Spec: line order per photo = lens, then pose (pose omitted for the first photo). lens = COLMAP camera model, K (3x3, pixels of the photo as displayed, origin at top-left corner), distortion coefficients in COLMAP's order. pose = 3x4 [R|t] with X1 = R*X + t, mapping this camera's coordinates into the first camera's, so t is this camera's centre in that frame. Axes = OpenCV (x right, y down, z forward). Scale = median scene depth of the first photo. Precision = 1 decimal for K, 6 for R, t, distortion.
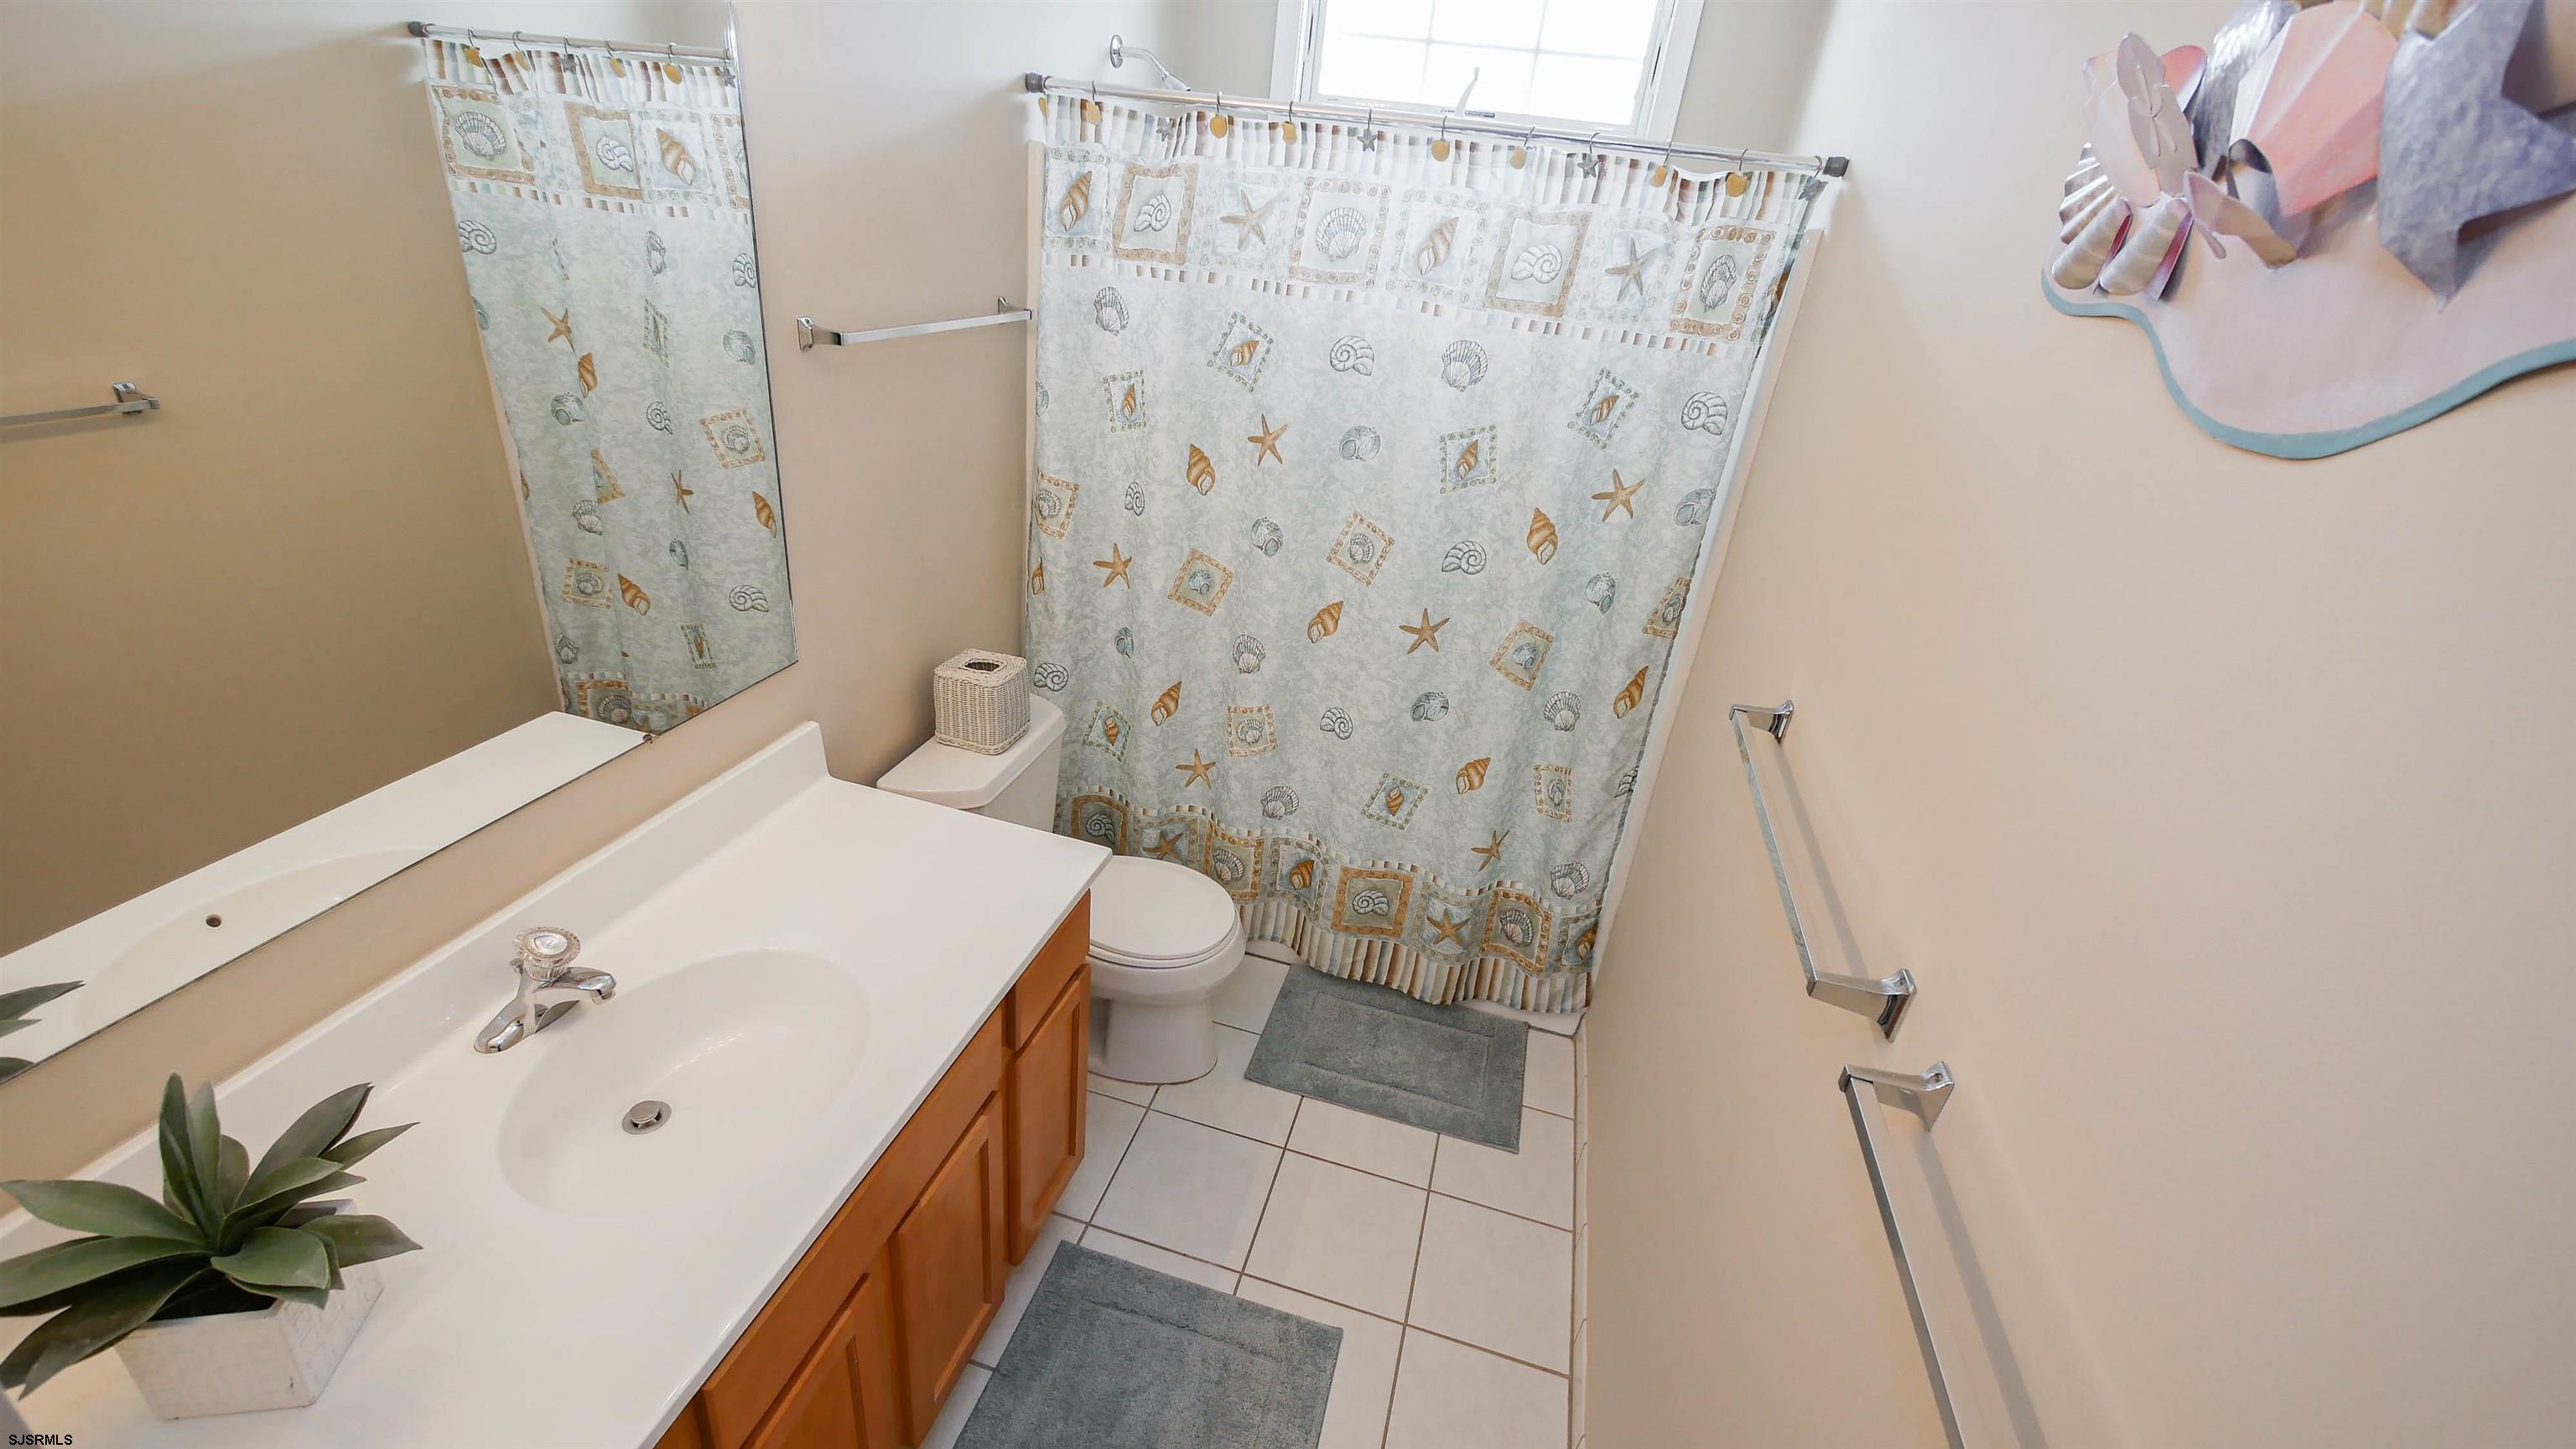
lens RADIAL K [[1067.6, 0, 1292.6], [0, 1067.6, 727.2], [0, 0, 1]] dist [-0.009912, 0.002740]
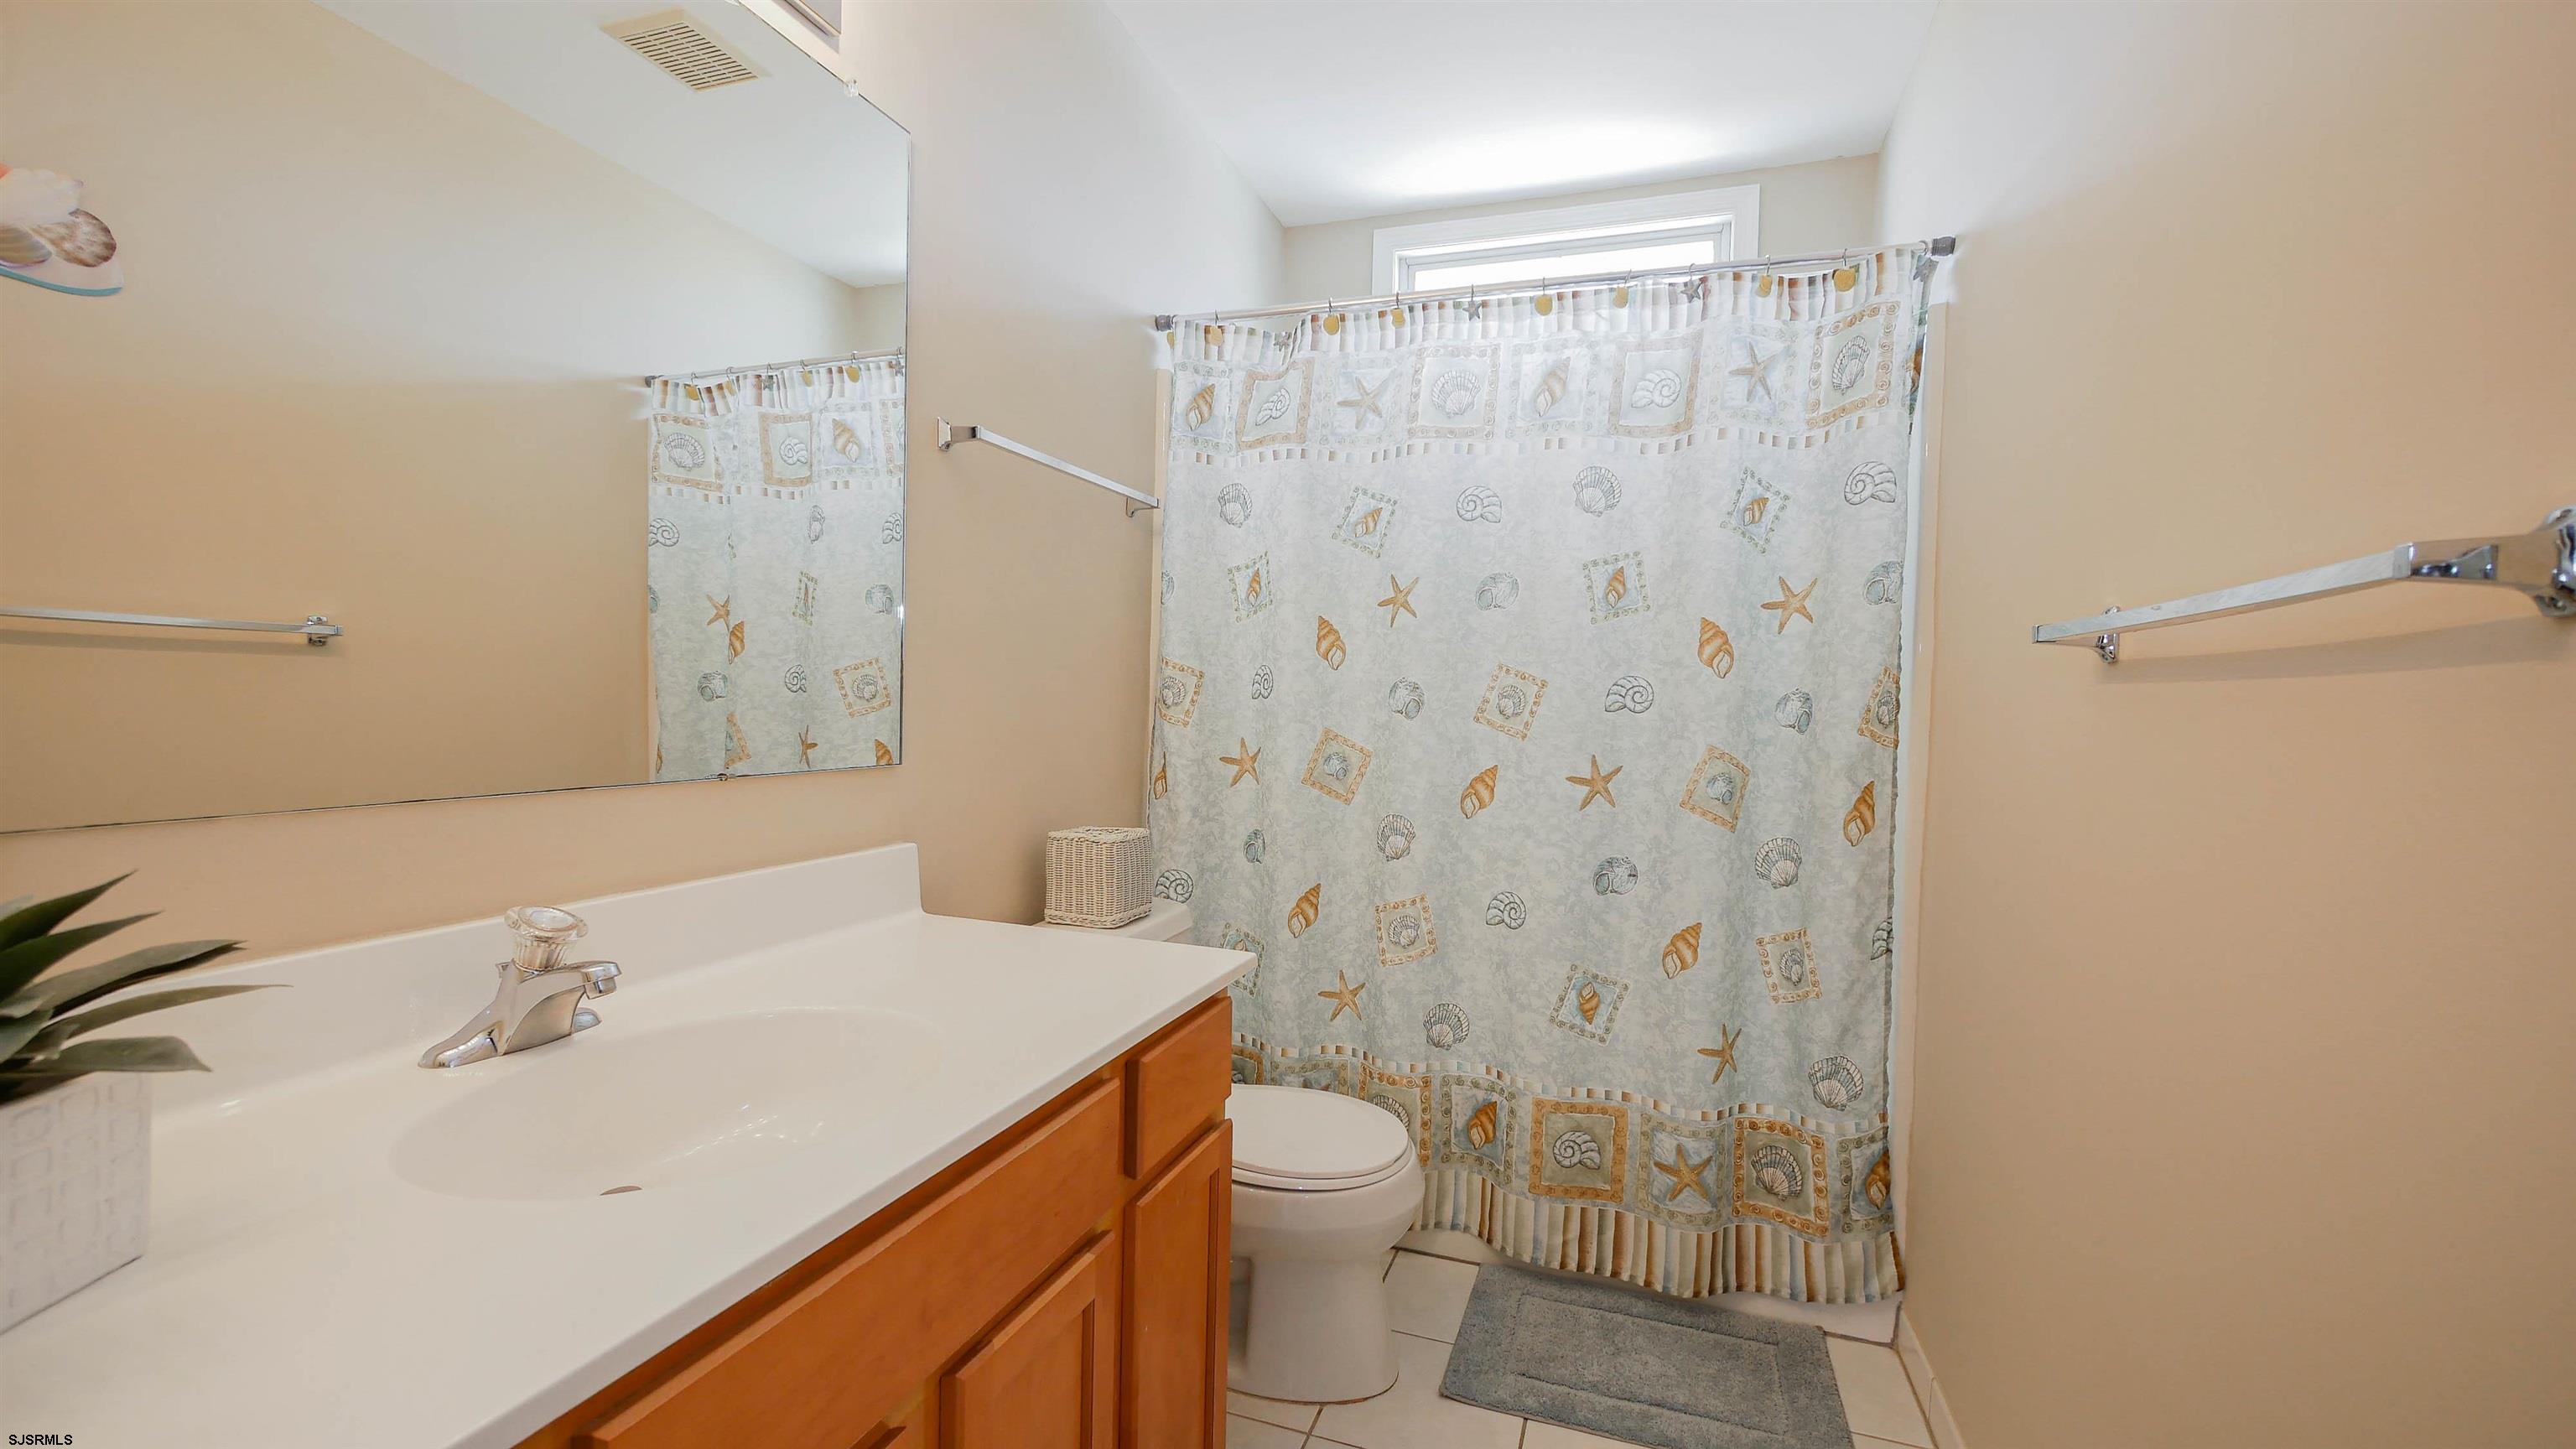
lens RADIAL K [[1067.6, 0, 1290.7], [0, 1067.6, 727.5], [0, 0, 1]] dist [-0.009912, 0.002740]
pose [[0.993160, -0.084313, -0.080775, -0.050478], [0.042355, 0.904820, -0.423683, 0.230154], [0.108809, 0.417364, 0.902202, 0.165024]]
